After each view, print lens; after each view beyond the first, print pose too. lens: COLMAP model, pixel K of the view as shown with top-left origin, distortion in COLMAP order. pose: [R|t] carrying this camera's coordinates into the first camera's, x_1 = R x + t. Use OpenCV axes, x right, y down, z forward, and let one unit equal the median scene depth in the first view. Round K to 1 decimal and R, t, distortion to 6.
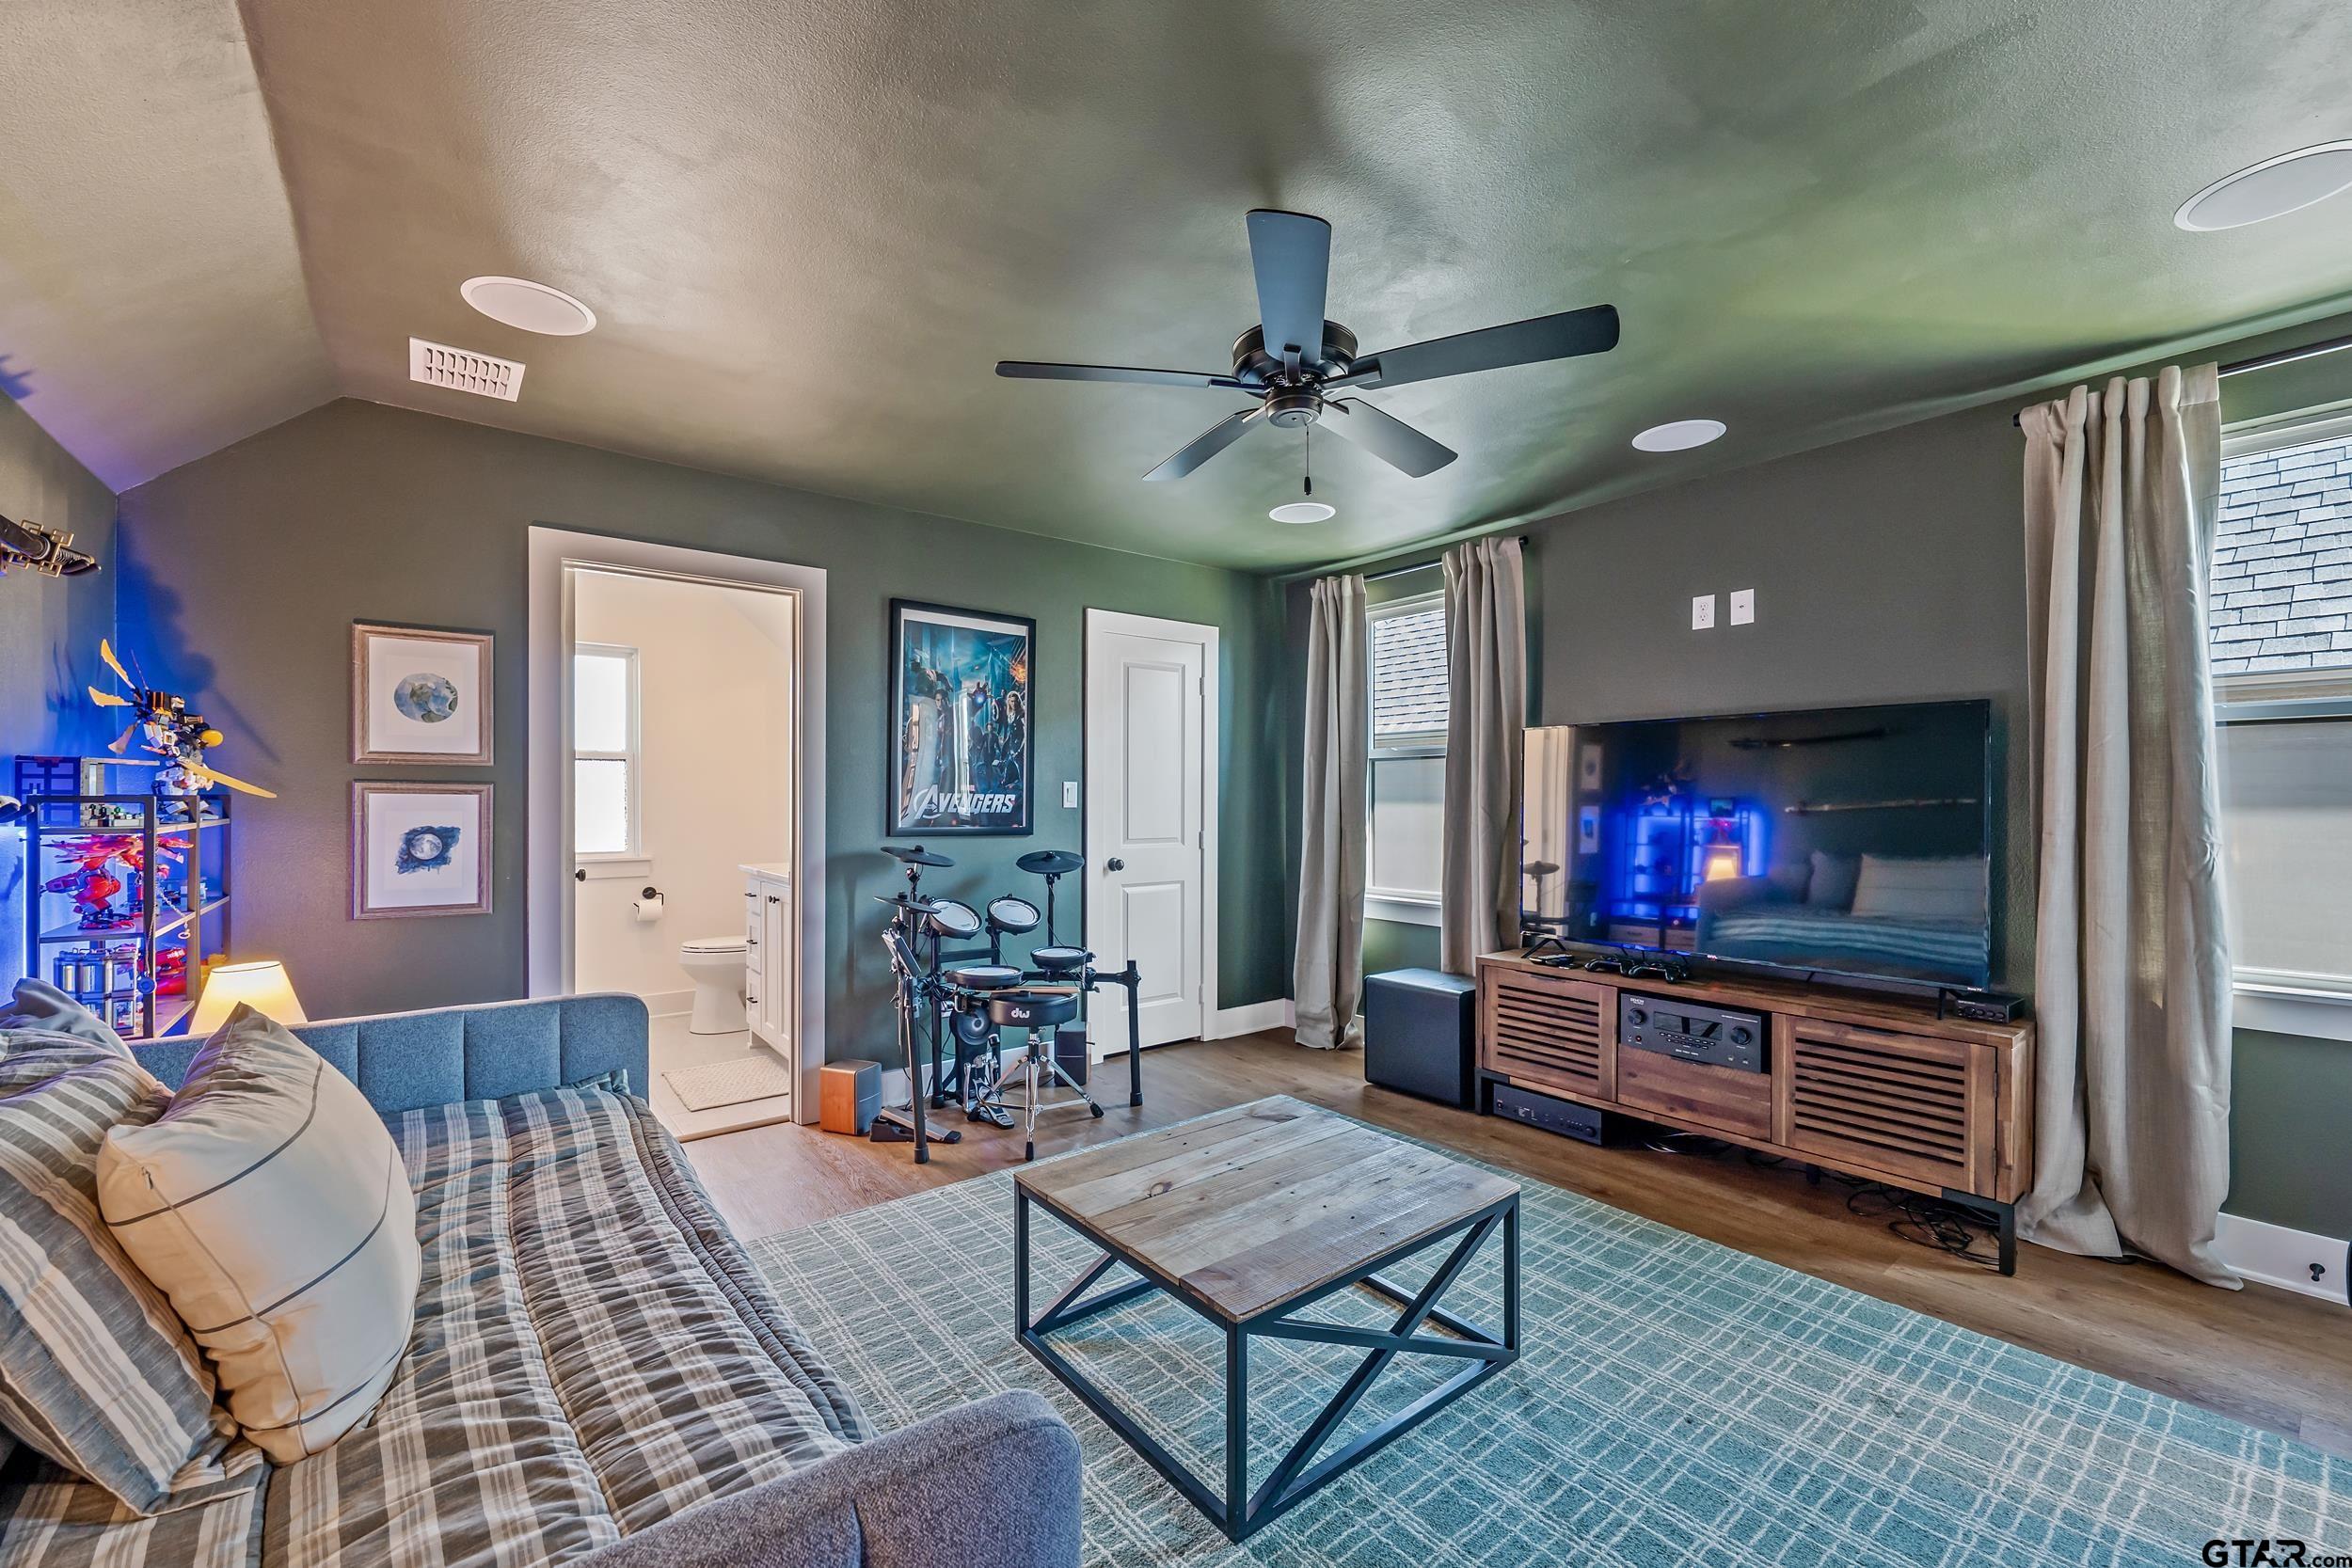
lens RADIAL K [[930.8, 0, 1182.4], [0, 930.8, 786.8], [0, 0, 1]] dist [-0.012943, -0.000249]
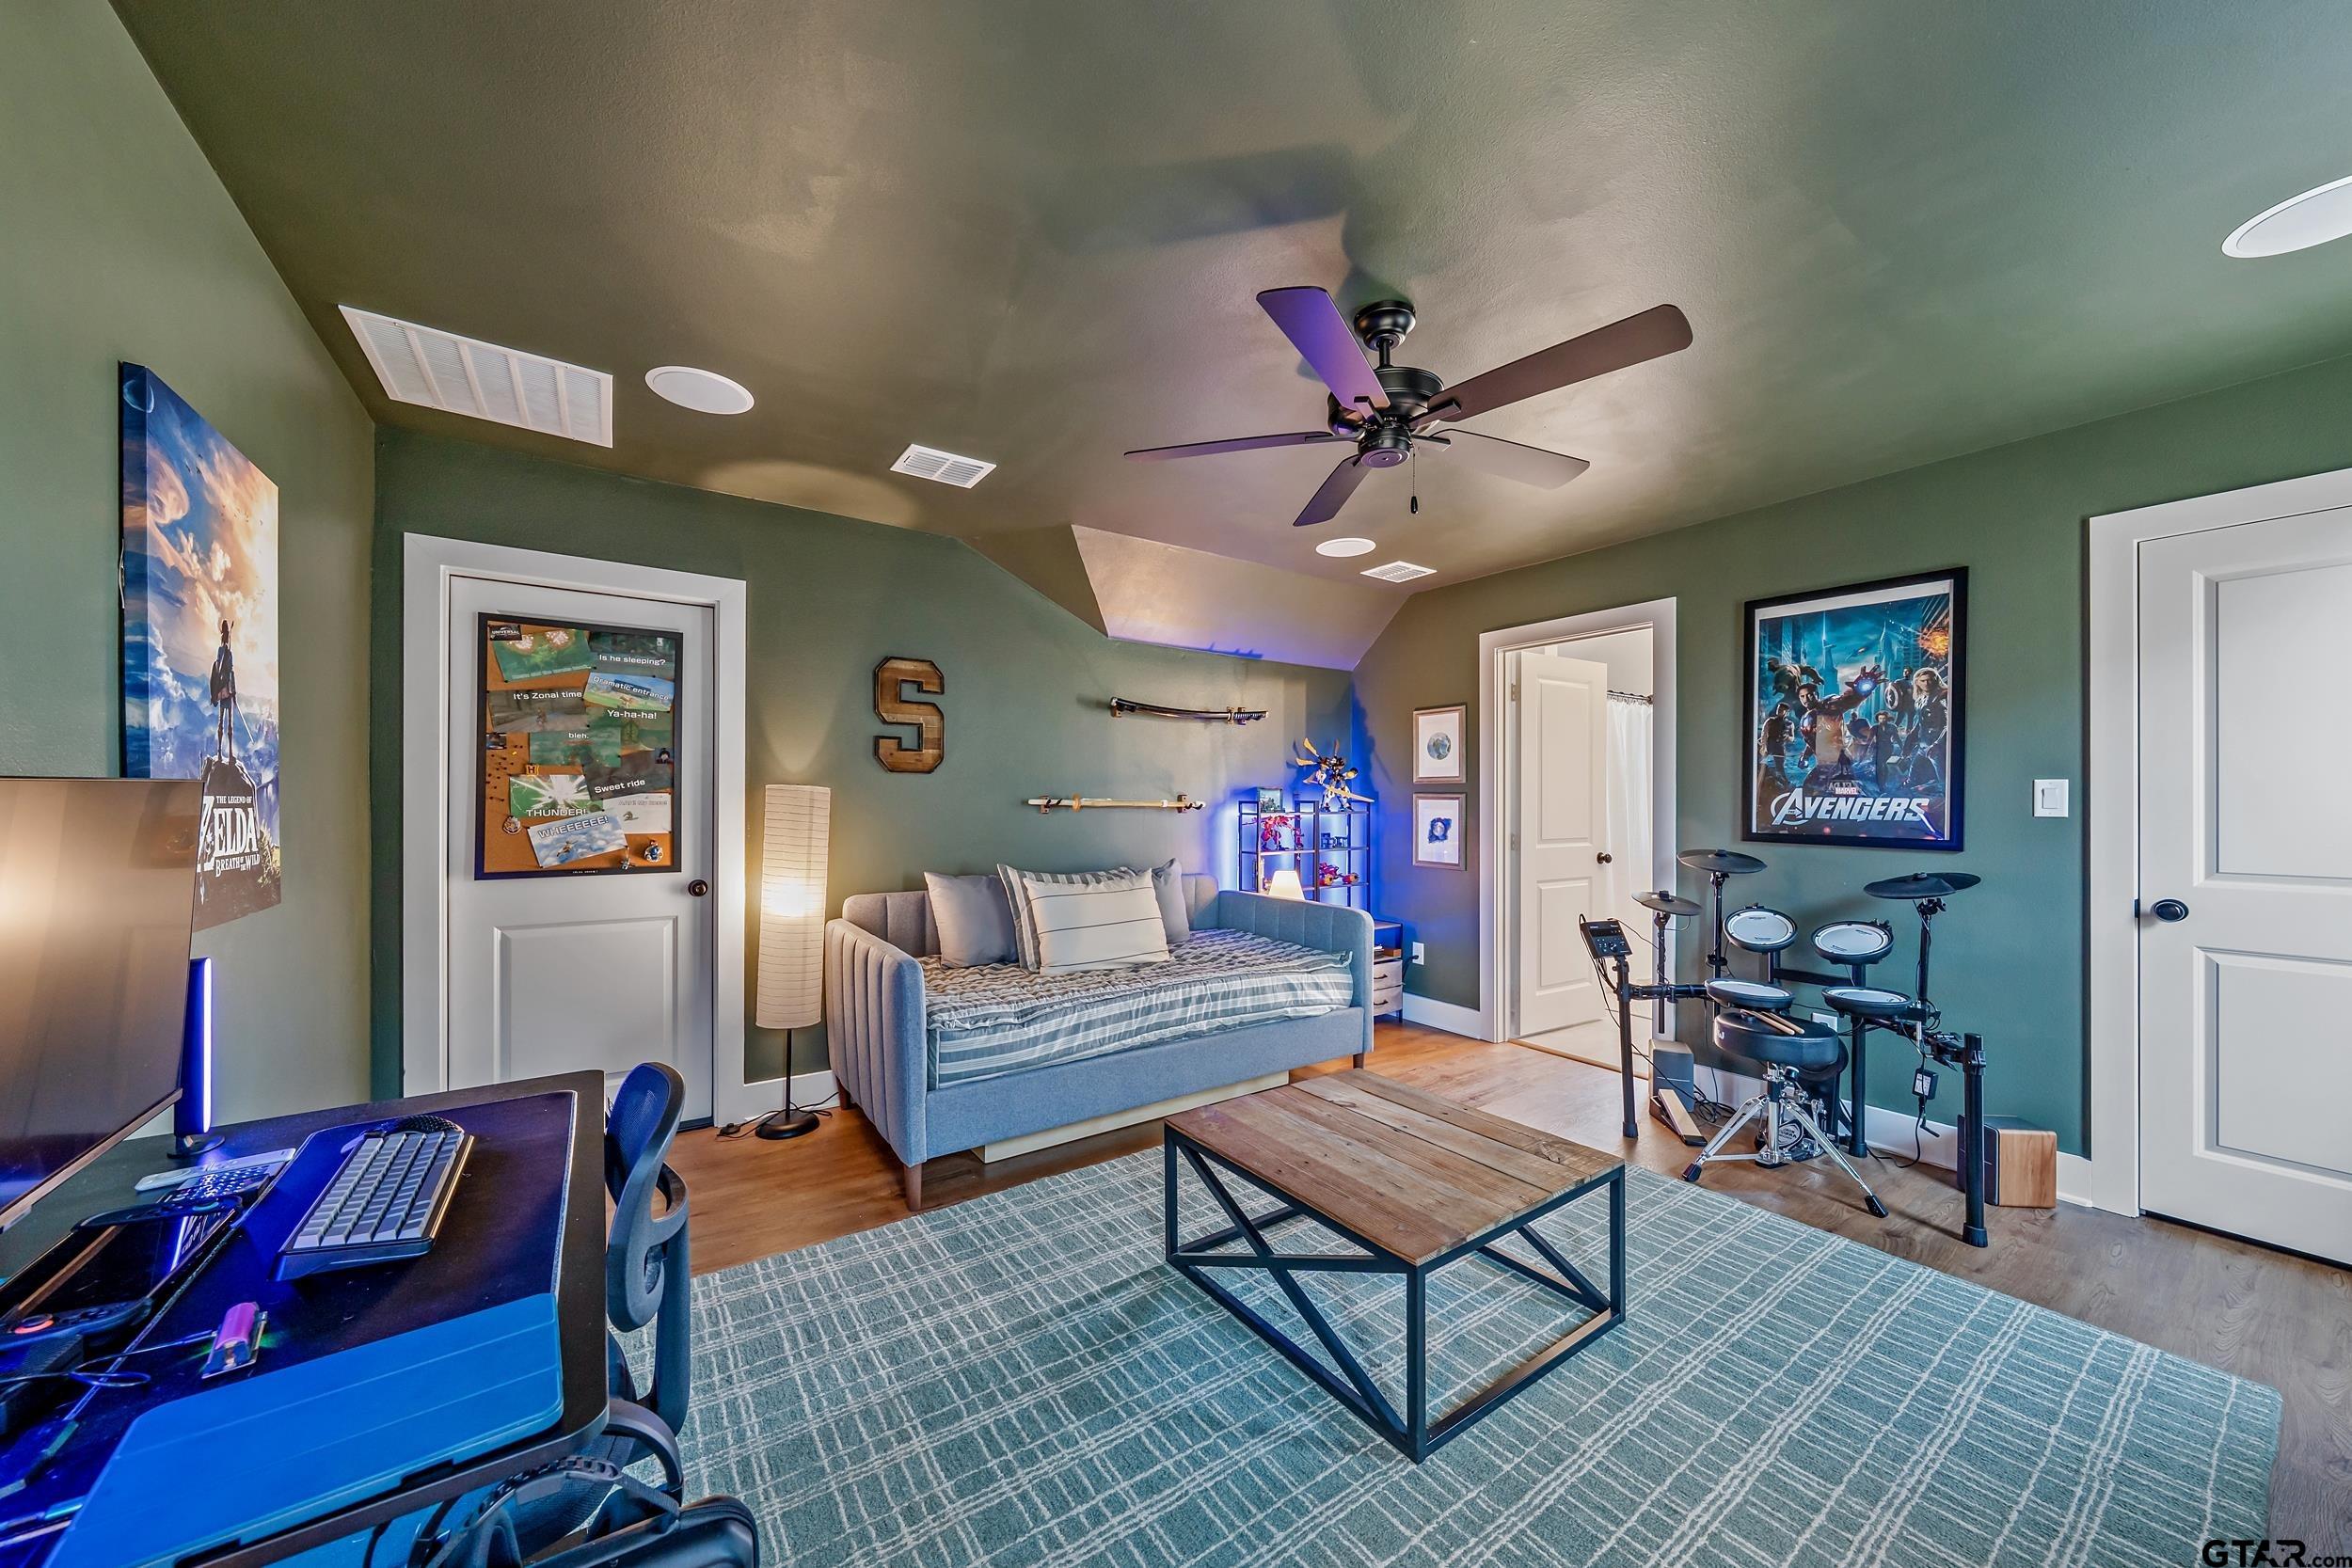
lens RADIAL K [[825.1, 0, 1186.0], [0, 825.1, 799.7], [0, 0, 1]] dist [-0.001376, -0.000049]
pose [[-0.056354, 0.001466, -0.998410, 0.601814], [0.015051, 0.999887, 0.000618, -0.000626], [0.998297, -0.014992, -0.056370, 0.444458]]
